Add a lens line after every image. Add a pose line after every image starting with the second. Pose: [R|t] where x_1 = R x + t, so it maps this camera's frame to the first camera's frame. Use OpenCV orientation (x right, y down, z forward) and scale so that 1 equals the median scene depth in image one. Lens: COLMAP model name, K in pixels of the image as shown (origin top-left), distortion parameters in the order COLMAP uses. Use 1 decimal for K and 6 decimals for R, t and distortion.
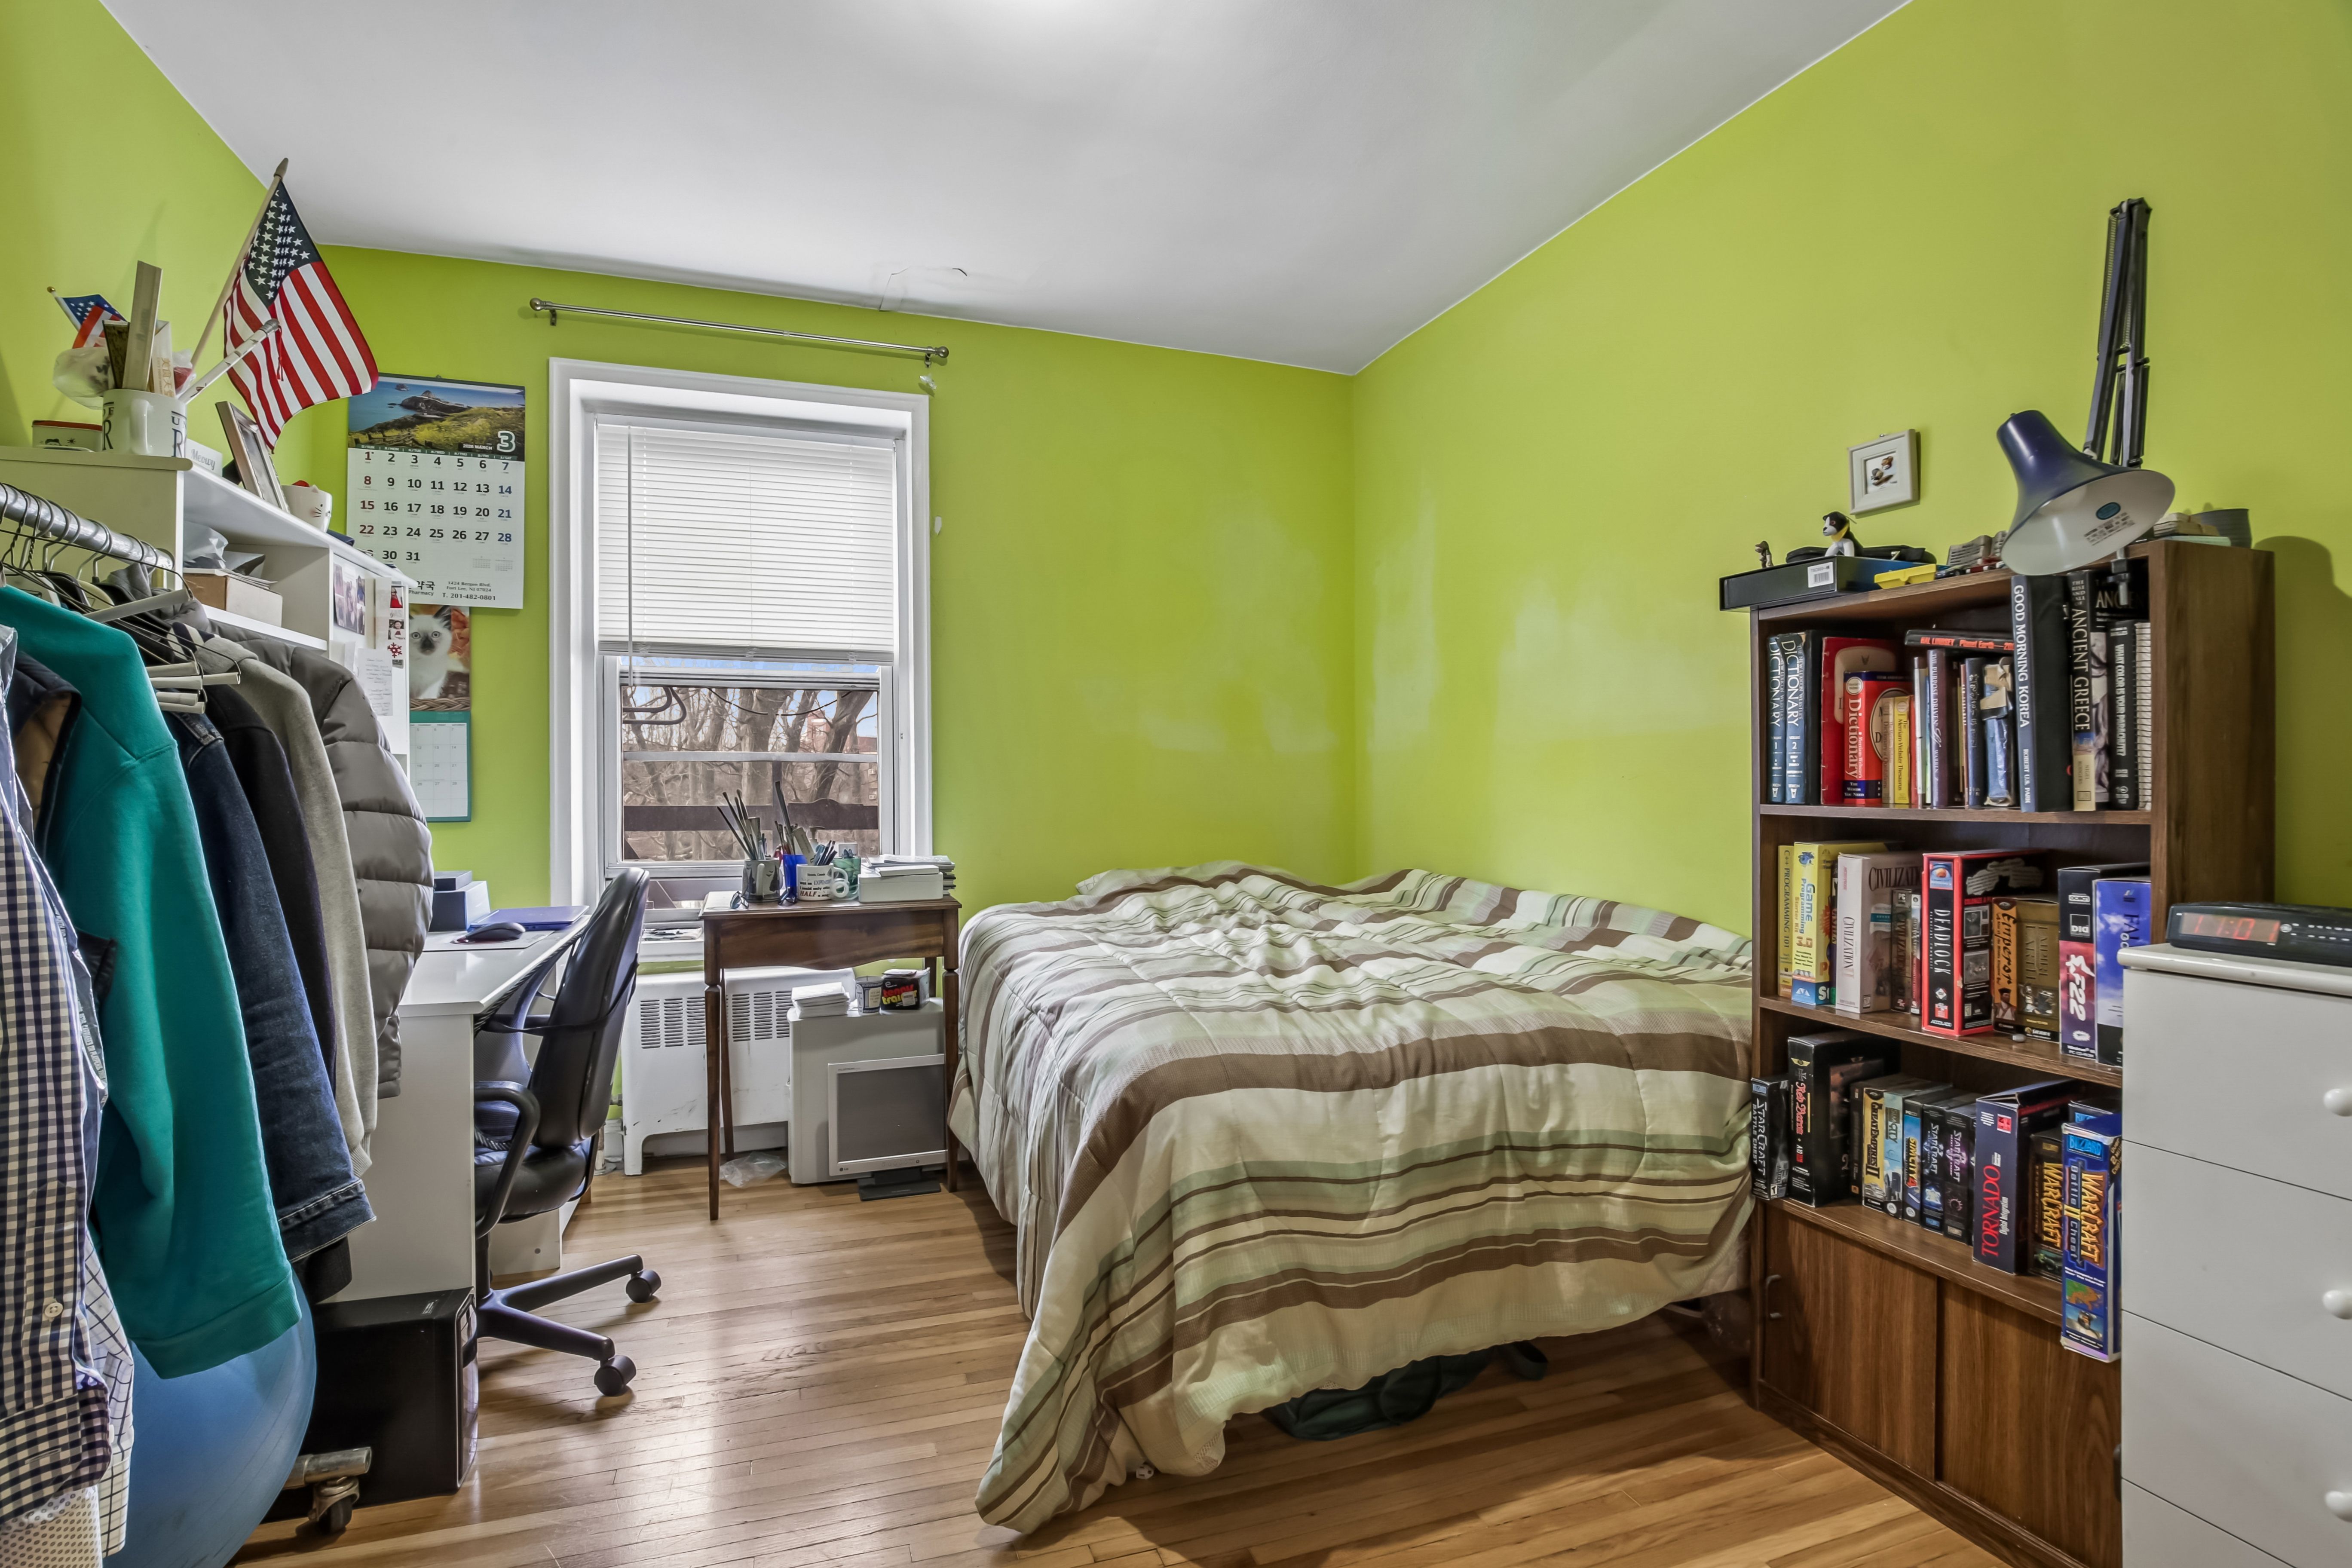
lens RADIAL K [[1107.9, 0, 1170.6], [0, 1107.9, 814.8], [0, 0, 1]] dist [-0.021717, 0.000215]
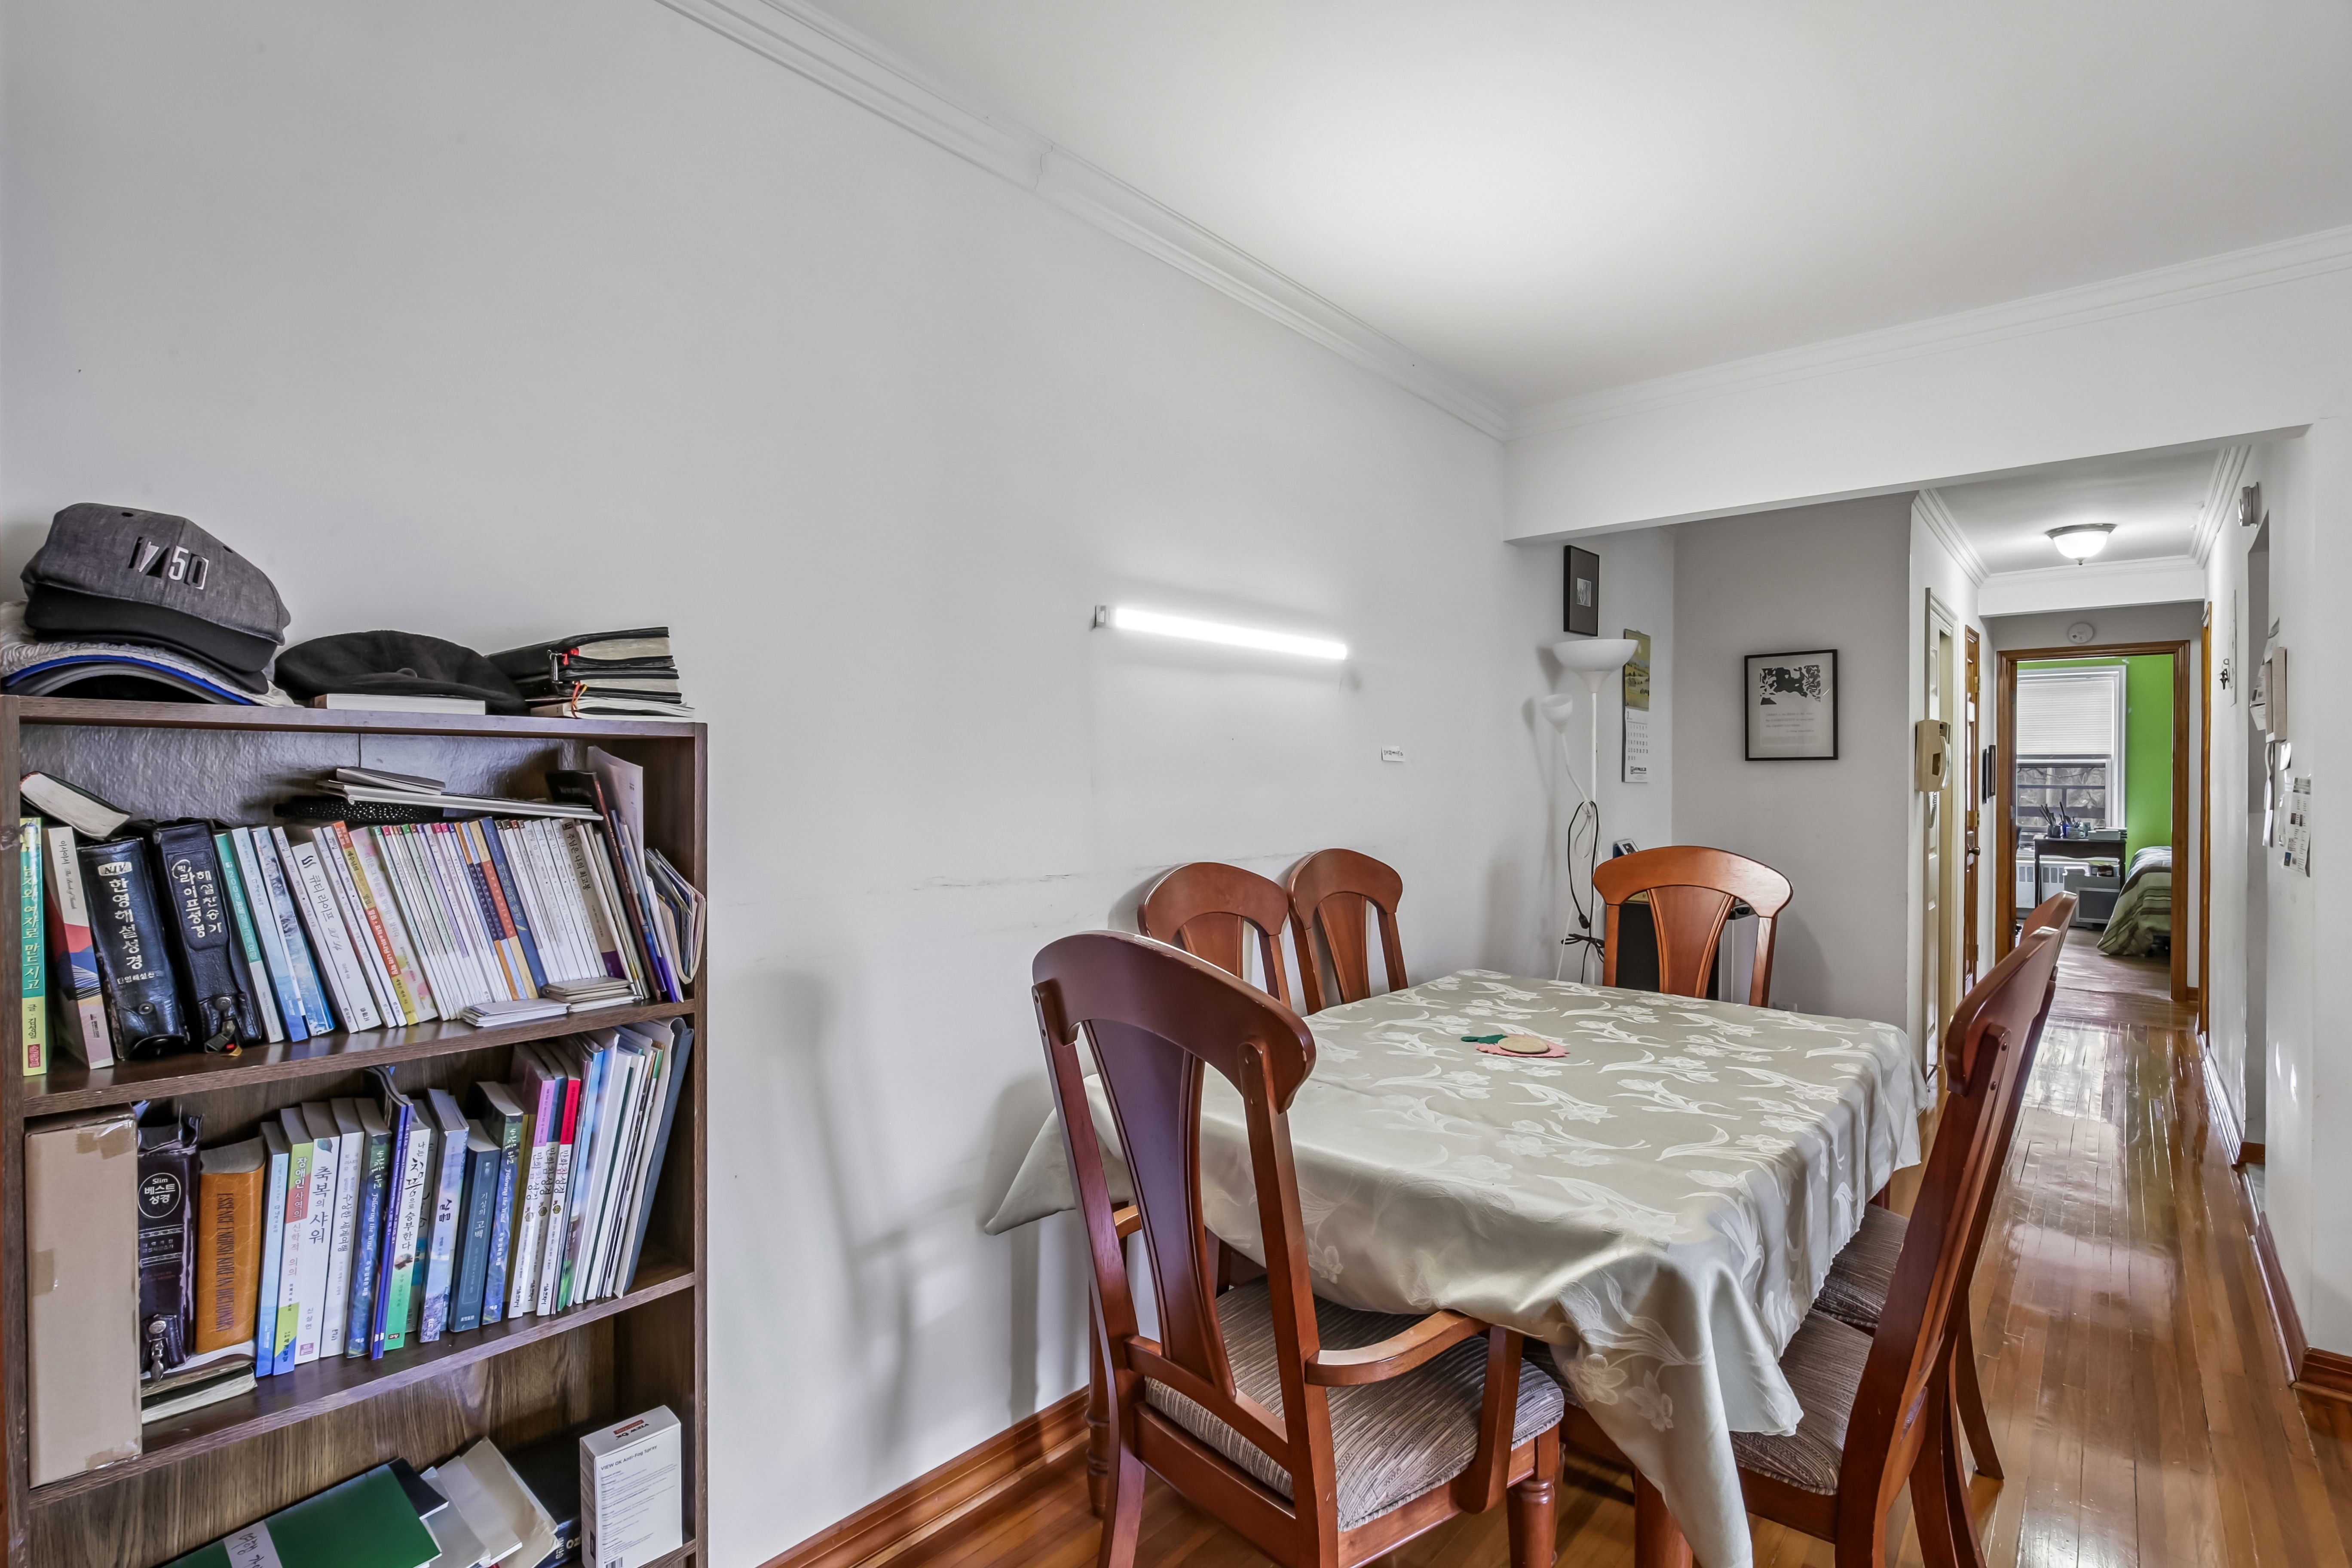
lens RADIAL K [[1125.1, 0, 1176.0], [0, 1125.1, 784.0], [0, 0, 1]] dist [-0.001570, -0.000275]
pose [[0.519342, 0.007335, -0.854535, 1.162565], [-0.005022, 0.999972, 0.005532, -0.096021], [0.854552, 0.001419, 0.519364, -3.059628]]
